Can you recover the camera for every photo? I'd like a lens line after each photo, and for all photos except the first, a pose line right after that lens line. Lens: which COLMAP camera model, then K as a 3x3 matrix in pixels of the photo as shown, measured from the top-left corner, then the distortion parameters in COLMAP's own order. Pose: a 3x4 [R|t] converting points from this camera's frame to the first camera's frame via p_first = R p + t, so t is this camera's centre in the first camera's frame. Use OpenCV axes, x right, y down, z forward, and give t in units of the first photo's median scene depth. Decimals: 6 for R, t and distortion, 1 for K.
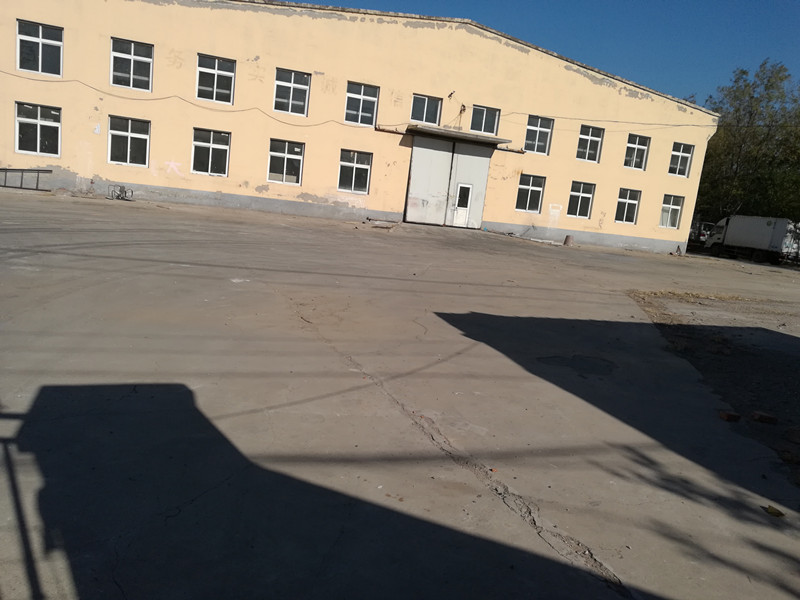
lens RADIAL K [[630.8, 0, 400.0], [0, 630.8, 300.0], [0, 0, 1]] dist [-0.006254, 0.006293]
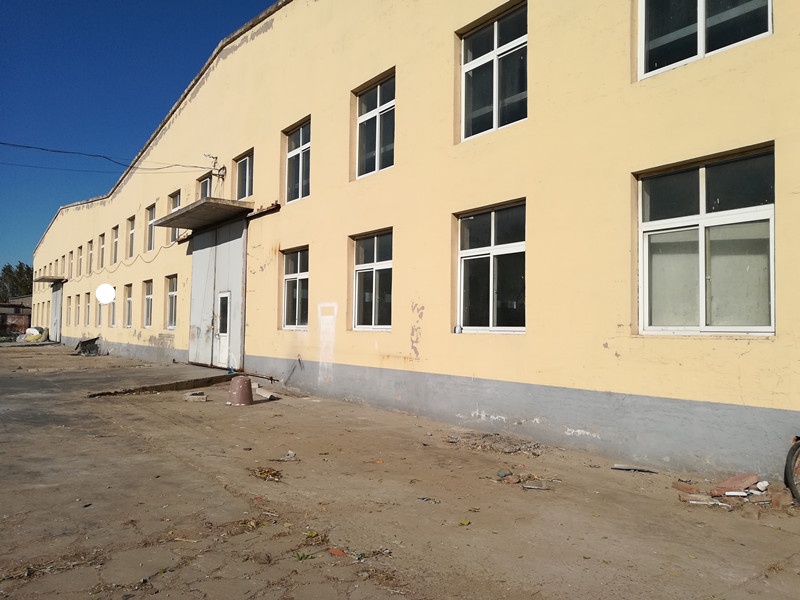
lens RADIAL K [[630.8, 0, 400.0], [0, 630.8, 300.0], [0, 0, 1]] dist [-0.006254, 0.006293]
pose [[0.251145, -0.152753, -0.955820, 0.437648], [-0.139929, 0.971367, -0.192005, -0.057239], [0.957782, 0.181968, 0.222579, 0.653539]]
